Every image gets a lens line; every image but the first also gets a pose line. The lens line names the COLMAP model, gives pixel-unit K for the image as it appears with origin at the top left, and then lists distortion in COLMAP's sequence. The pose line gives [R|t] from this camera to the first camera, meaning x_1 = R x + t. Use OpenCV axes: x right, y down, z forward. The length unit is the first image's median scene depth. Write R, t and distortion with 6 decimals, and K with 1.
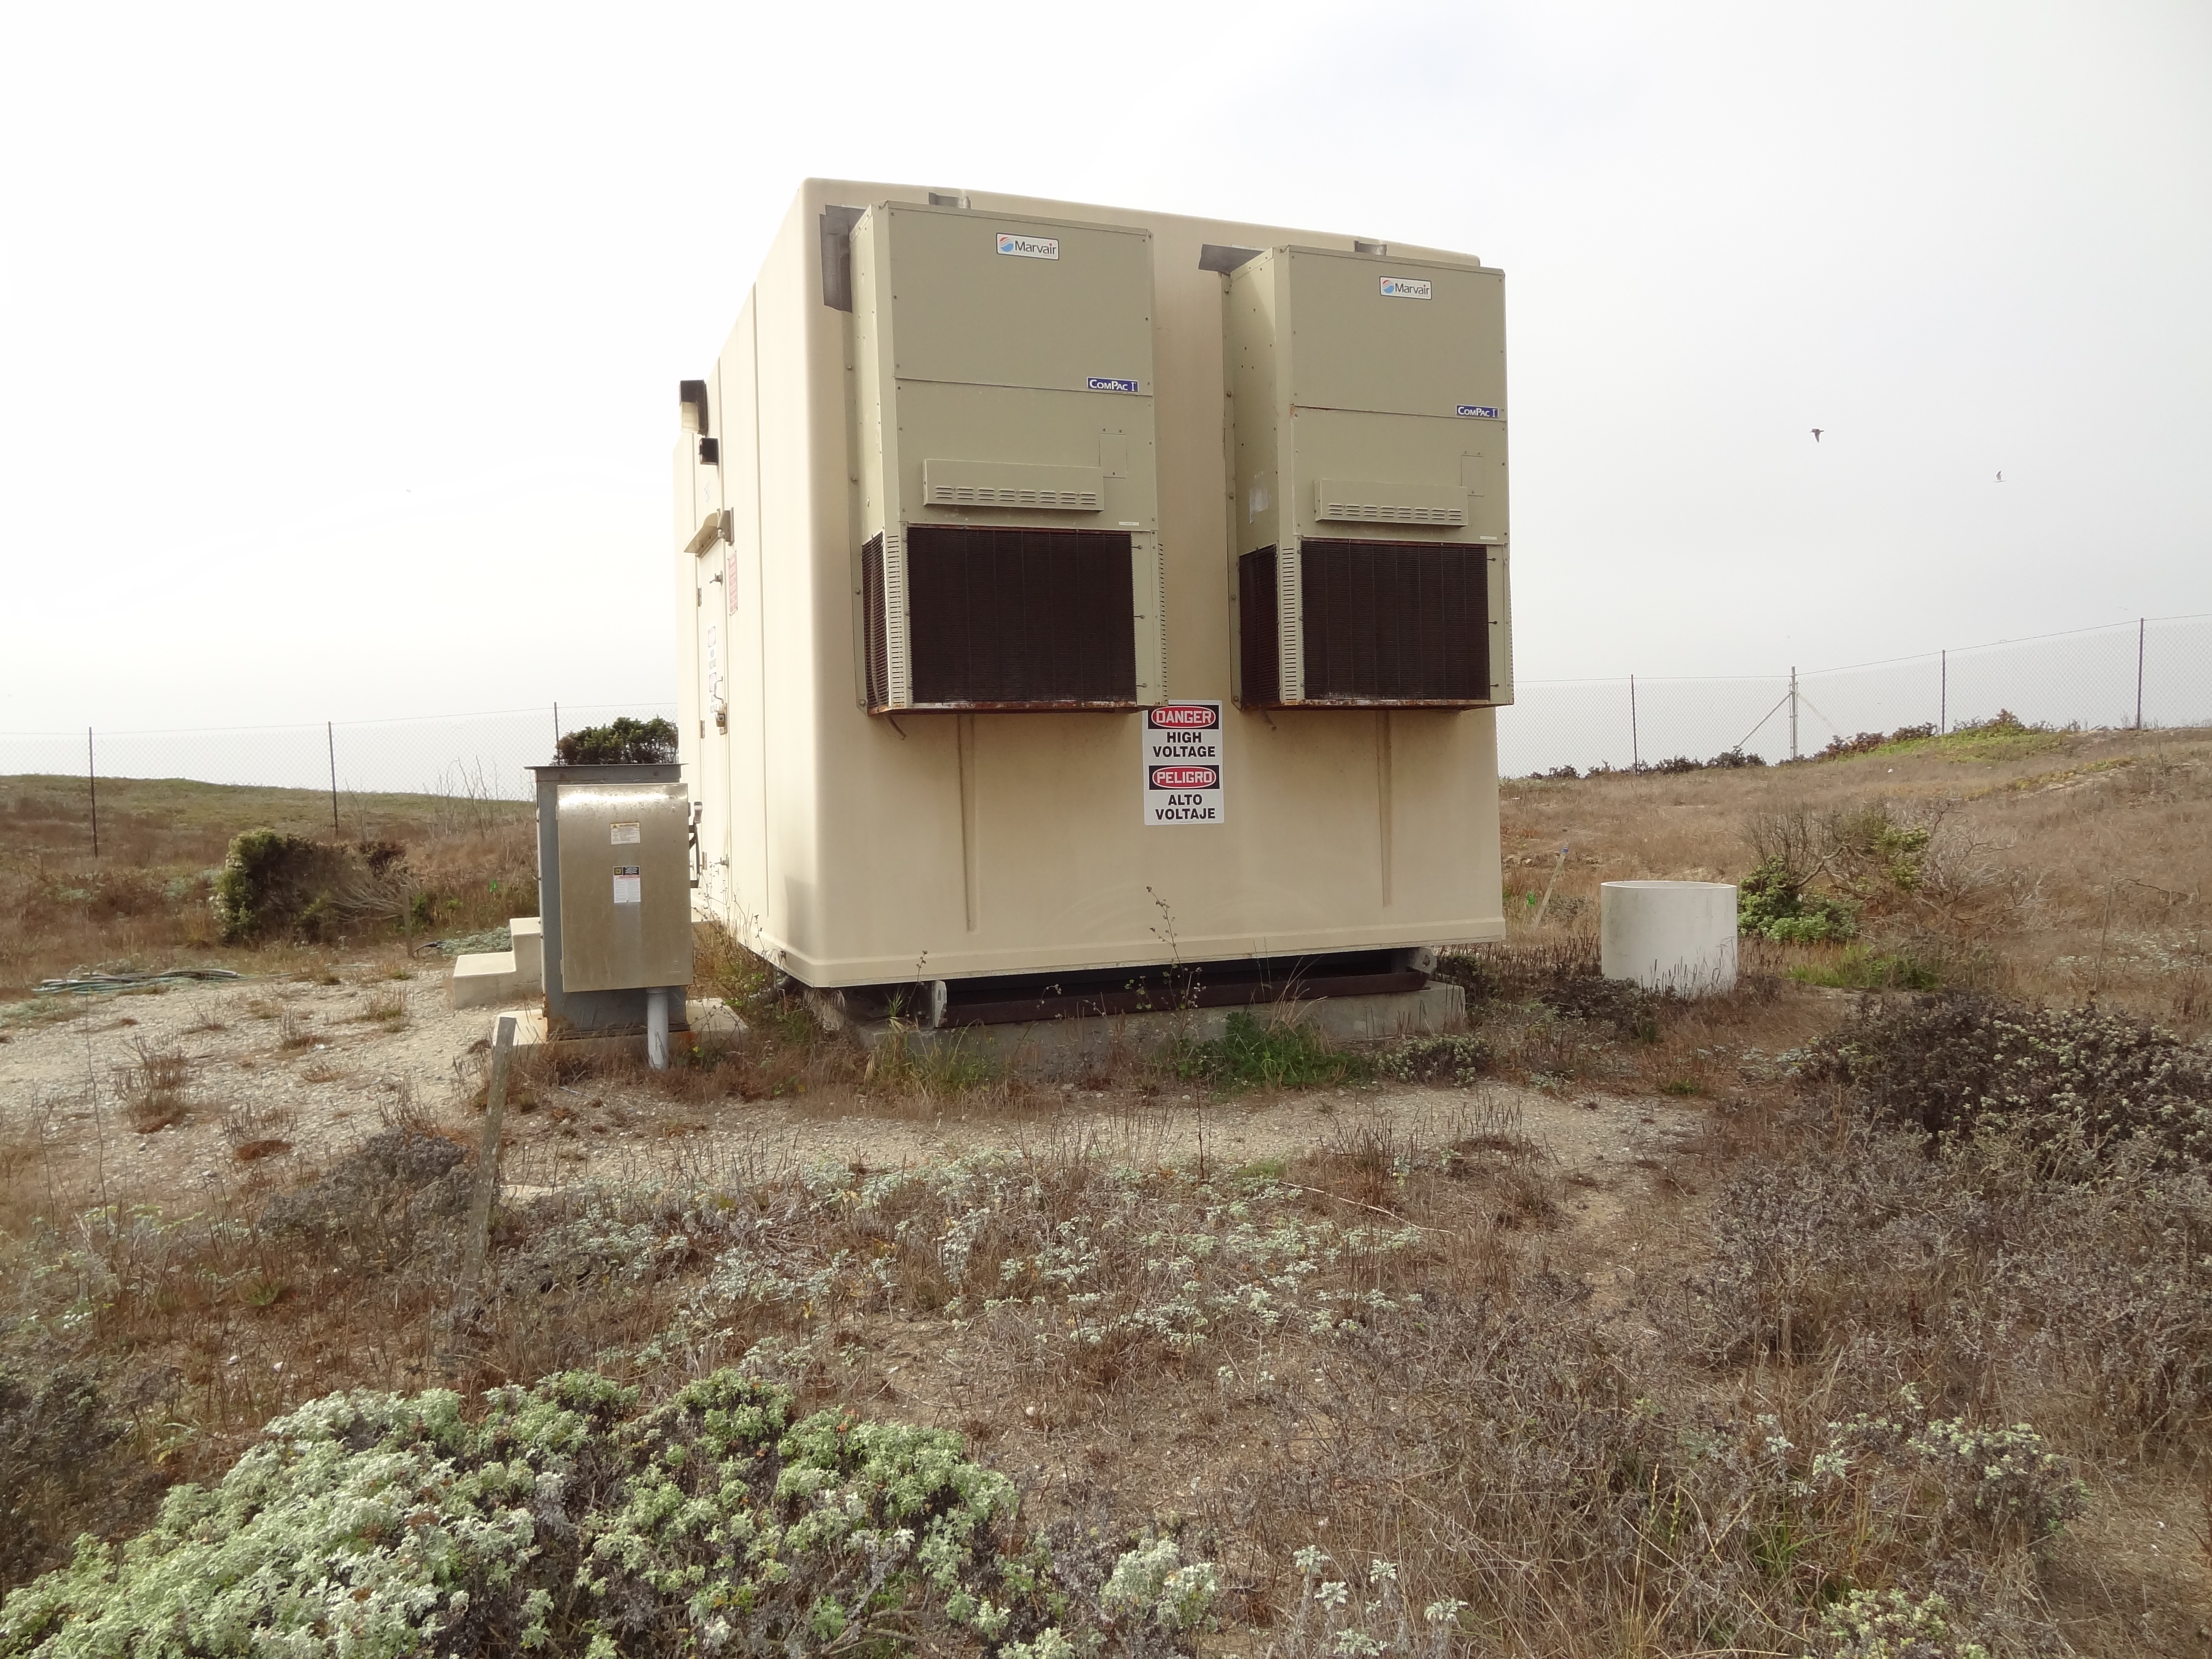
lens RADIAL K [[1545.0, 0, 1107.9], [0, 1545.0, 833.3], [0, 0, 1]] dist [0.002446, 0.003213]
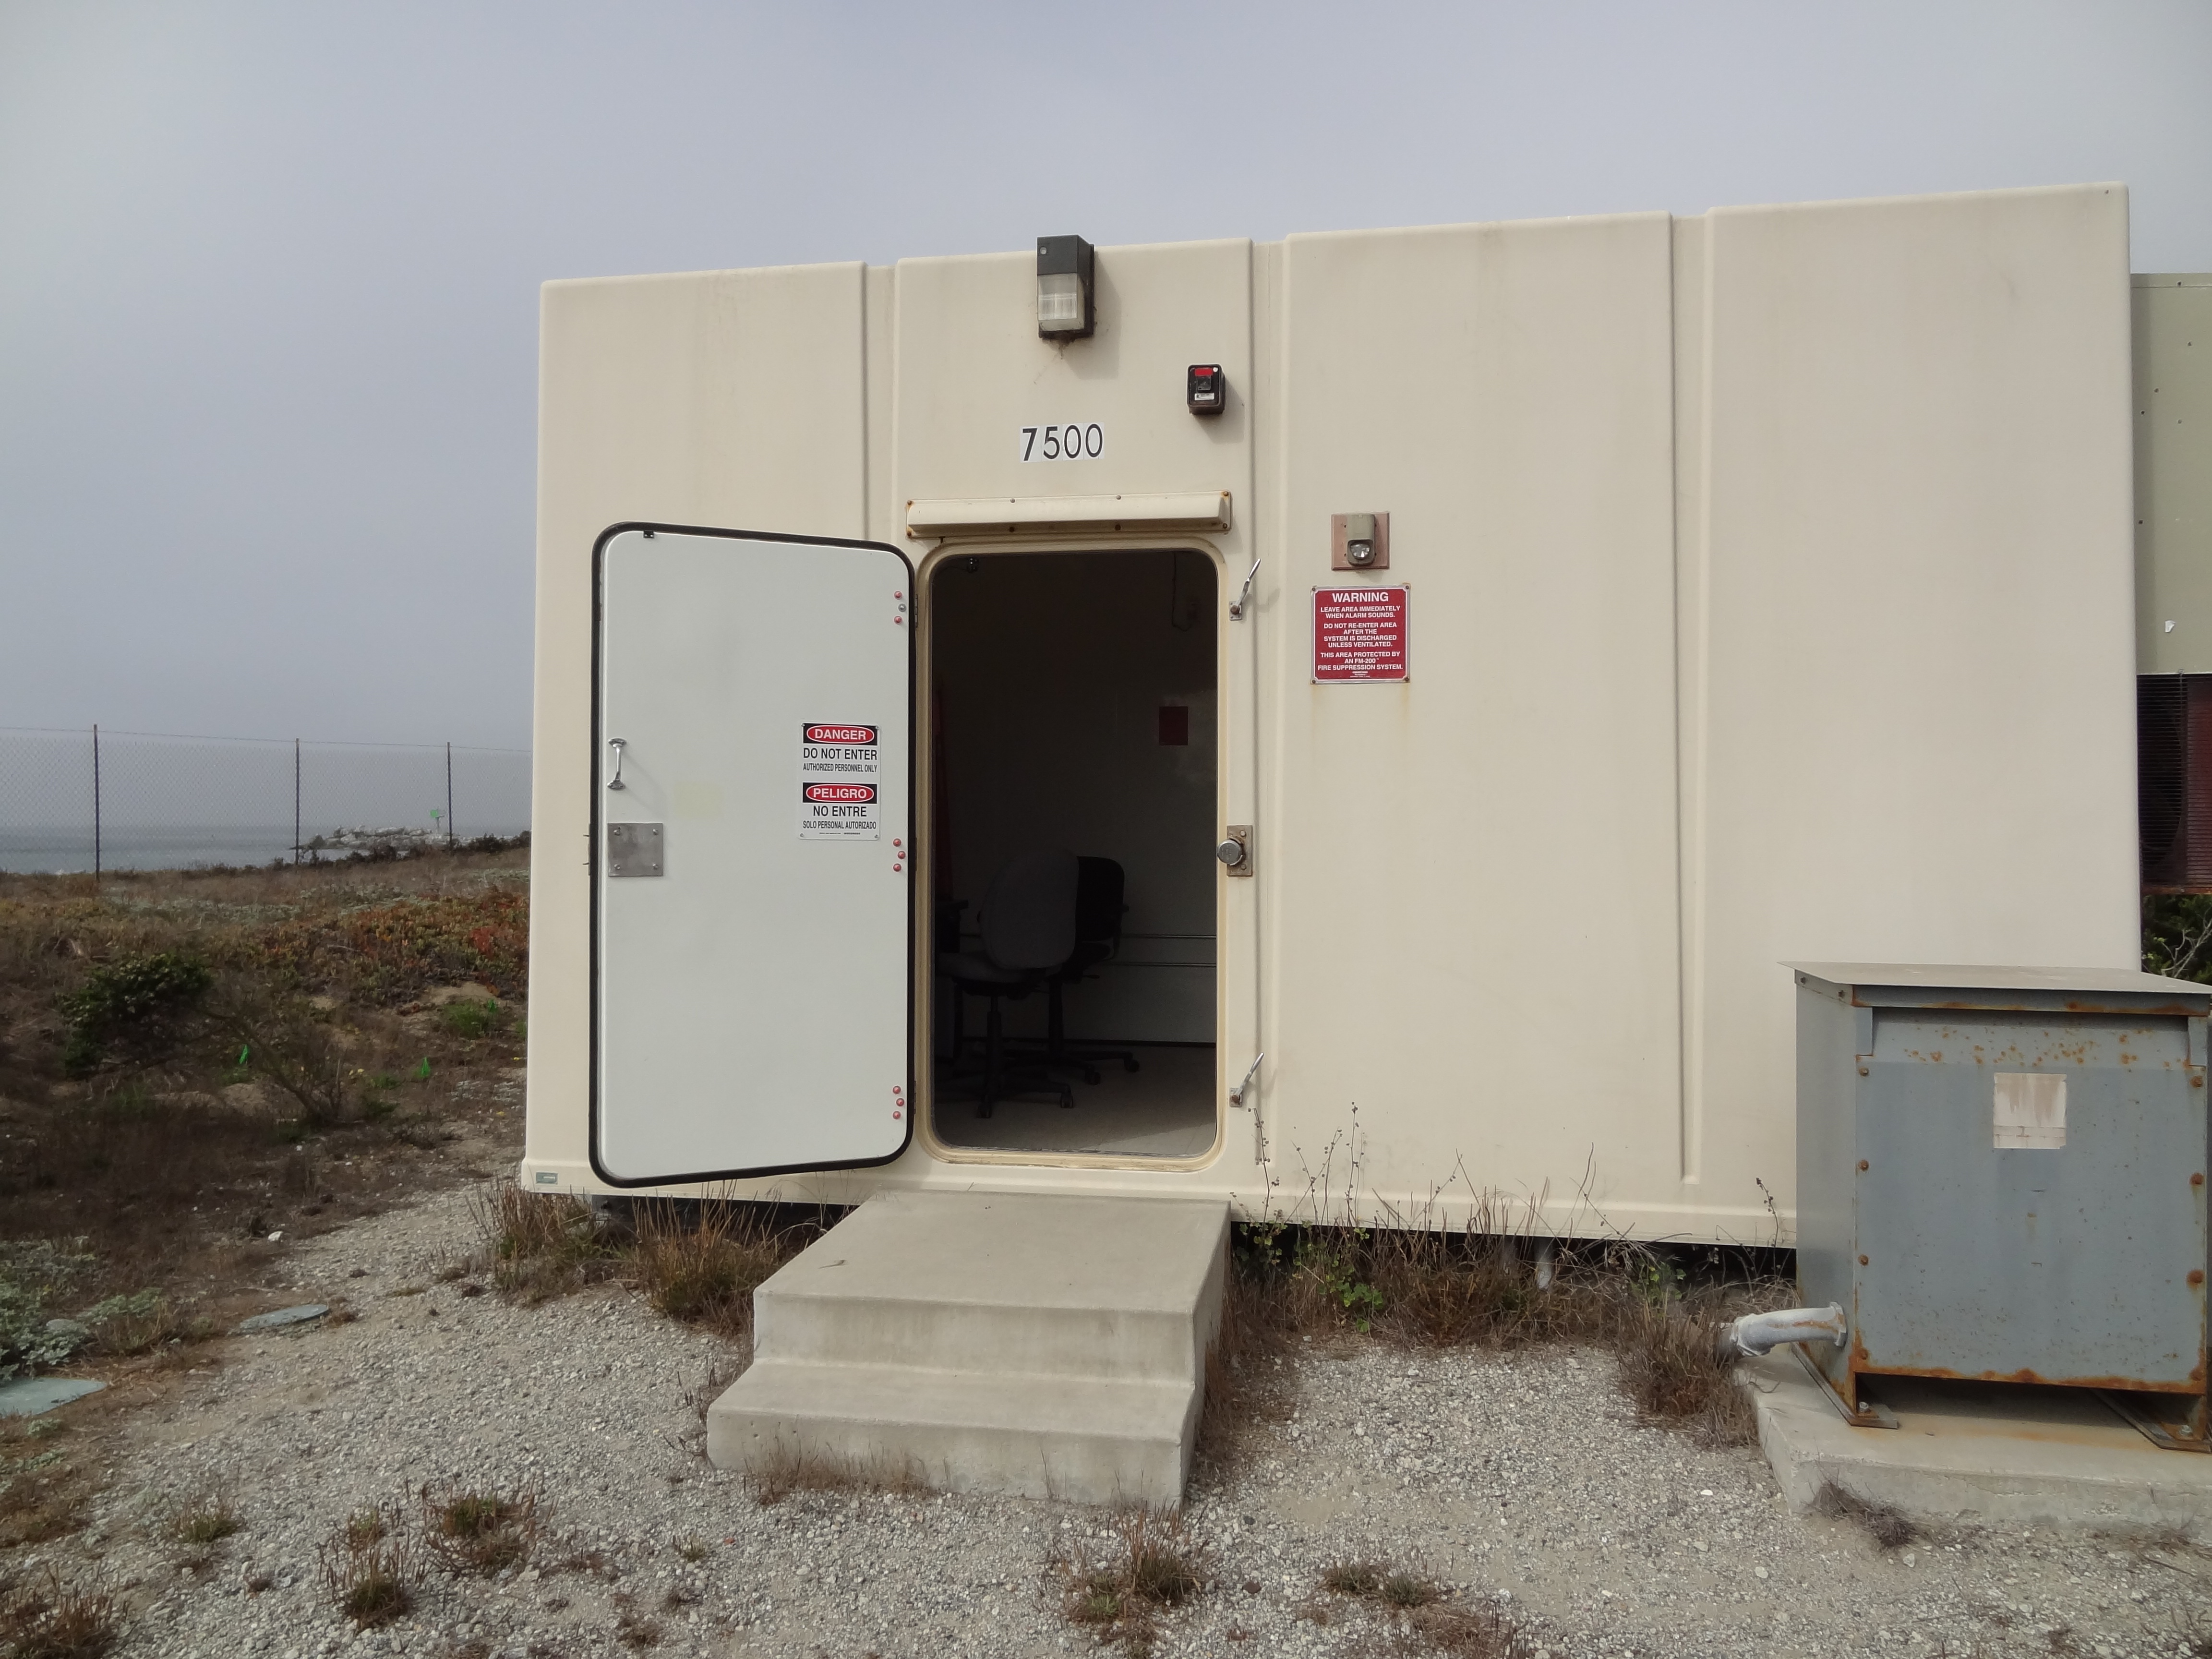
lens RADIAL K [[1545.0, 0, 1104.5], [0, 1545.0, 822.8], [0, 0, 1]] dist [0.002446, 0.003213]
pose [[0.523992, 0.024269, 0.851377, -0.240604], [0.013839, 0.999219, -0.037000, -0.018530], [-0.851610, 0.031170, 0.523248, 0.218047]]
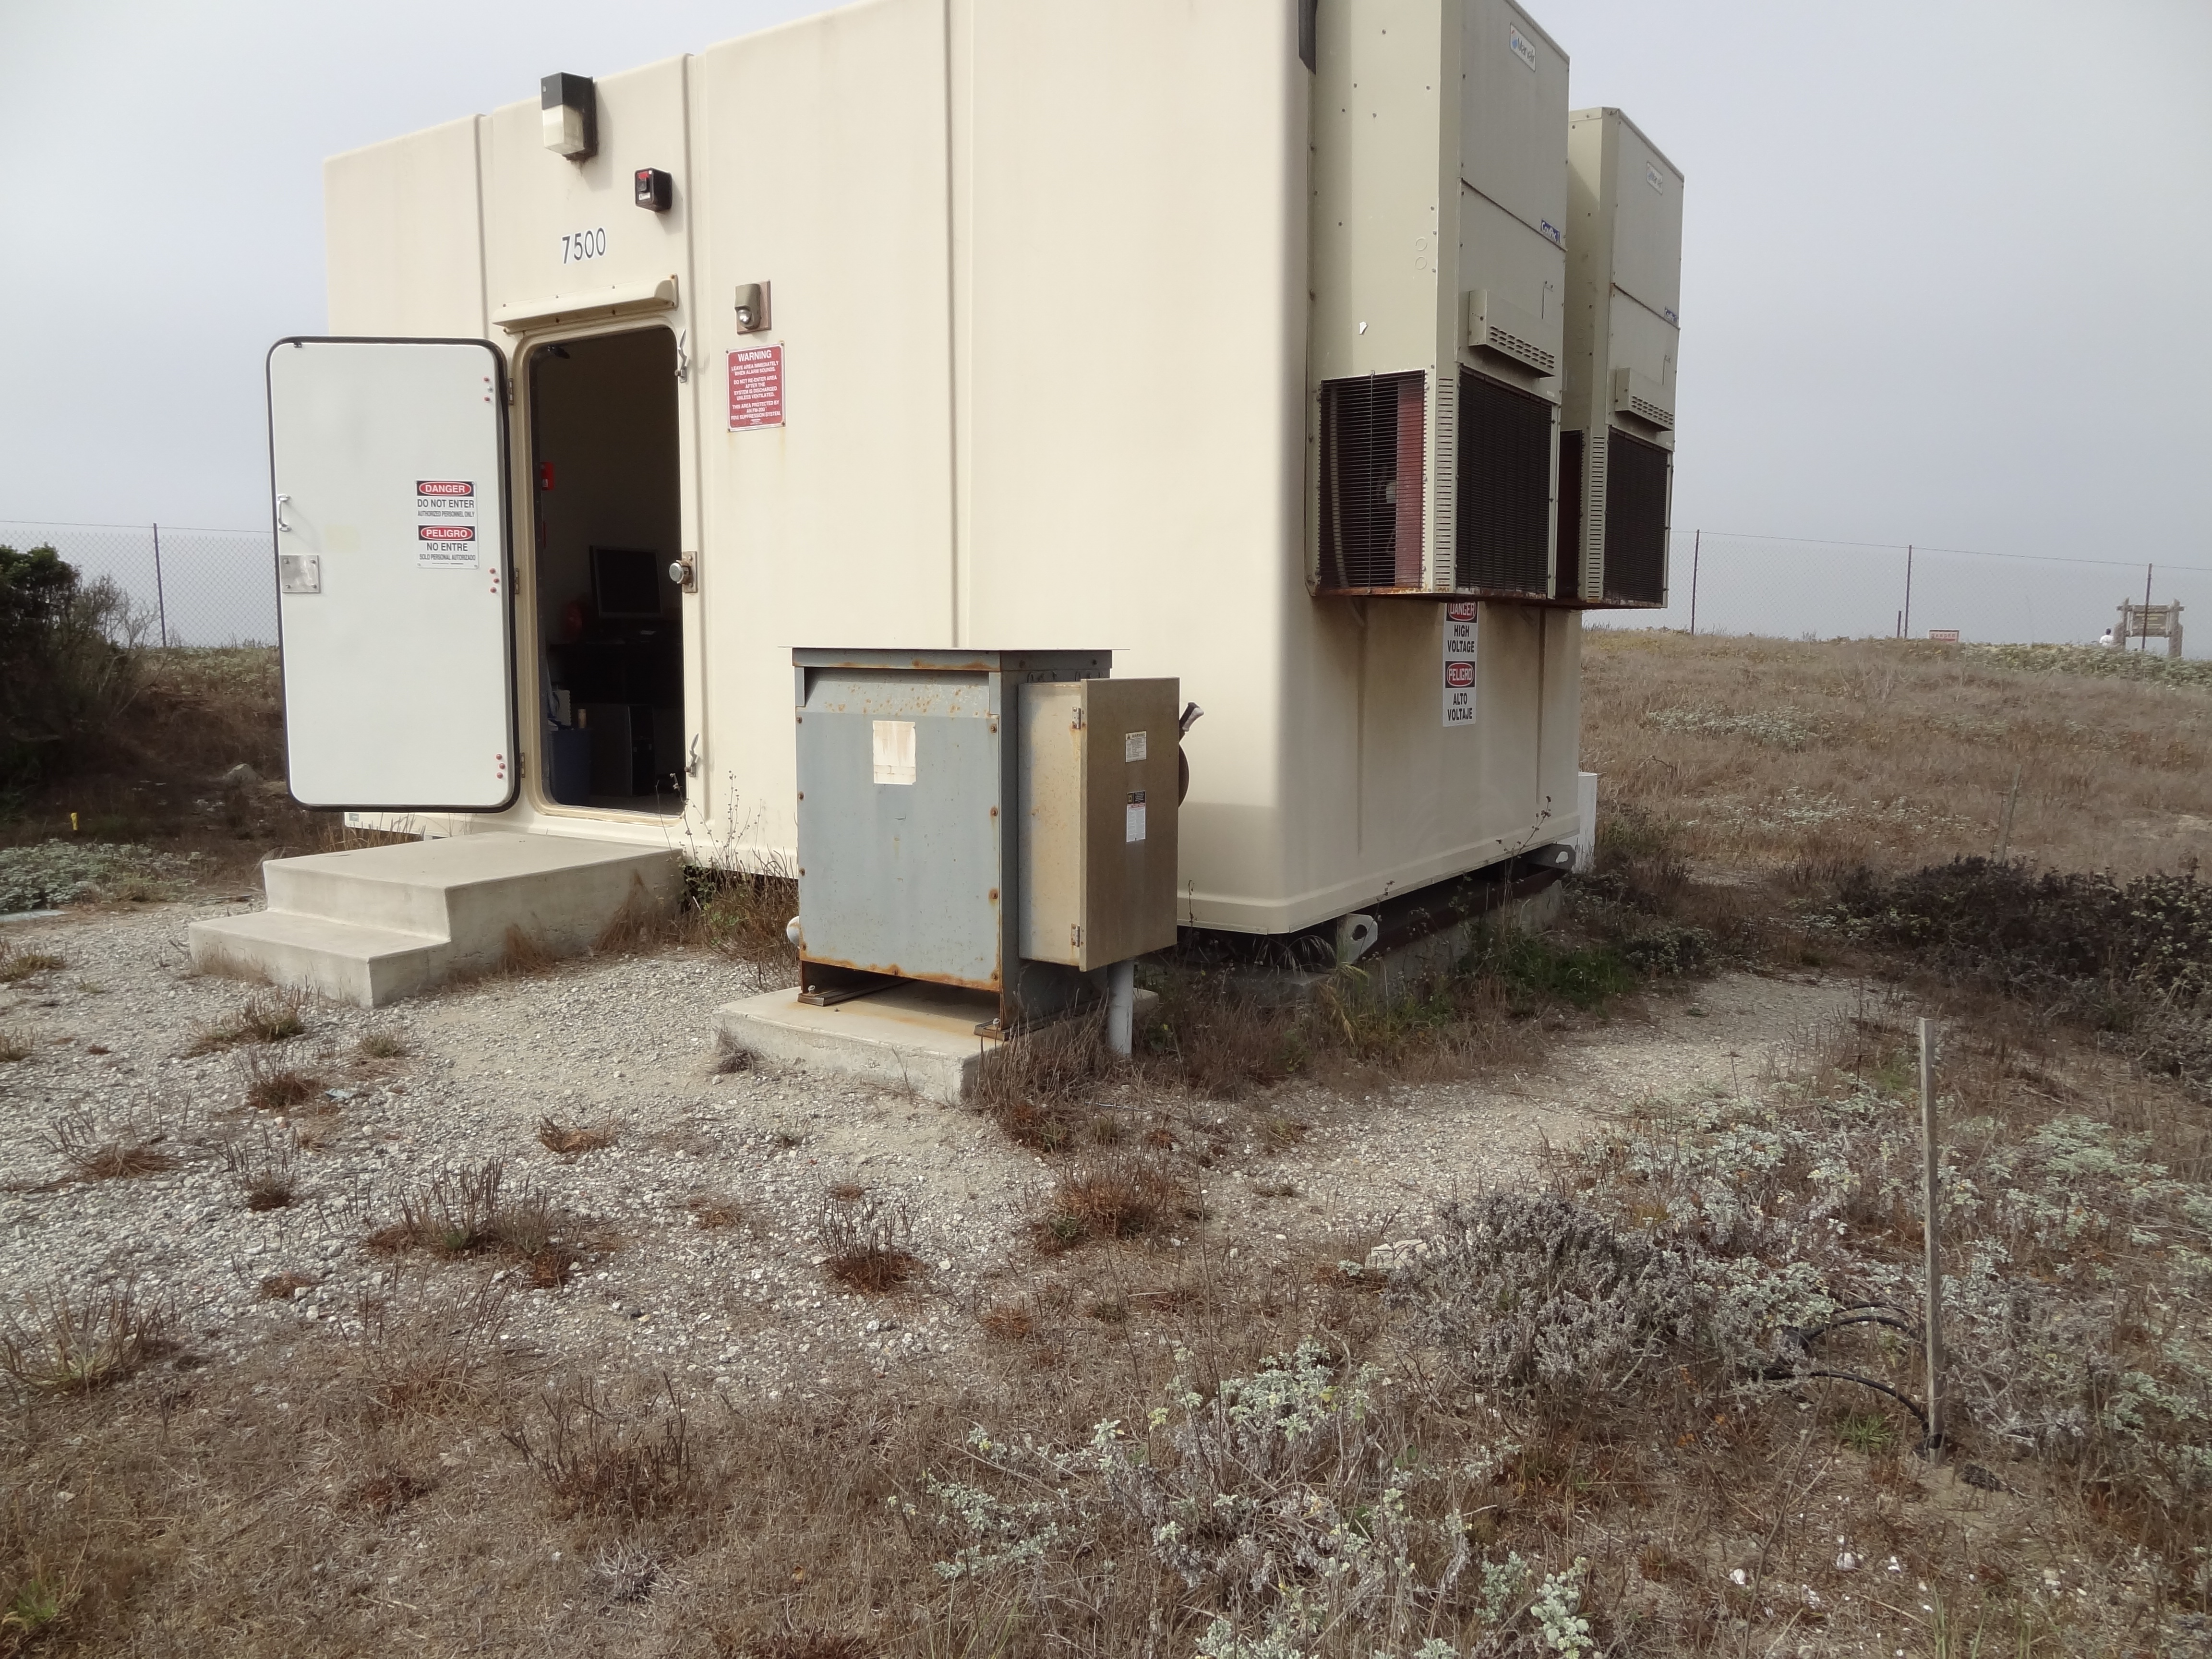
lens RADIAL K [[1545.0, 0, 1107.2], [0, 1545.0, 822.3], [0, 0, 1]] dist [0.002446, 0.003213]
pose [[0.818589, -0.039510, 0.573019, -0.167759], [-0.004717, 0.997135, 0.075492, -0.004354], [-0.574360, -0.064500, 0.816058, 0.093185]]
